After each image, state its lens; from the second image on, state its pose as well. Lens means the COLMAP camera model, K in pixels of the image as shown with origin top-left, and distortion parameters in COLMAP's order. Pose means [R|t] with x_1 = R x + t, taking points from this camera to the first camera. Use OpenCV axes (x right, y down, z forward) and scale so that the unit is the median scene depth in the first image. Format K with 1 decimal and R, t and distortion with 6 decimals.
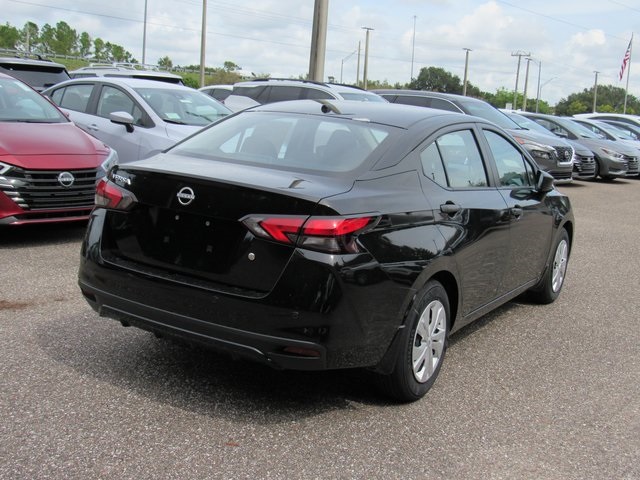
lens RADIAL K [[793.1, 0, 320.1], [0, 793.1, 239.0], [0, 0, 1]] dist [-0.047223, 0.000000]
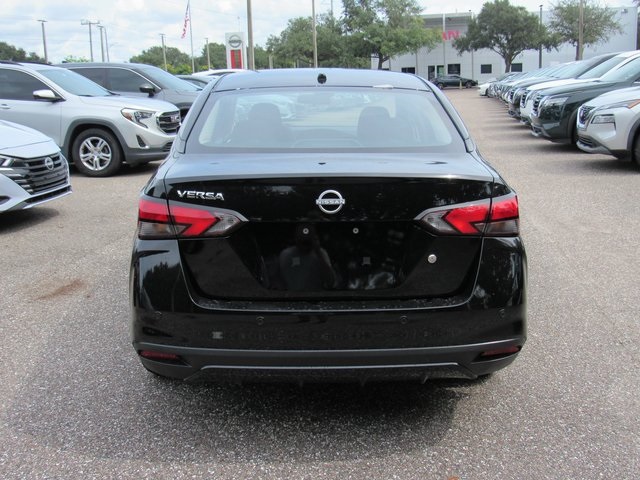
lens RADIAL K [[725.5, 0, 320.2], [0, 725.5, 239.7], [0, 0, 1]] dist [-0.042541, 0.000000]
pose [[0.842427, -0.201999, 0.499514, -0.507935], [0.169669, 0.979355, 0.109896, -0.091673], [-0.511400, -0.007827, 0.859307, 0.364555]]
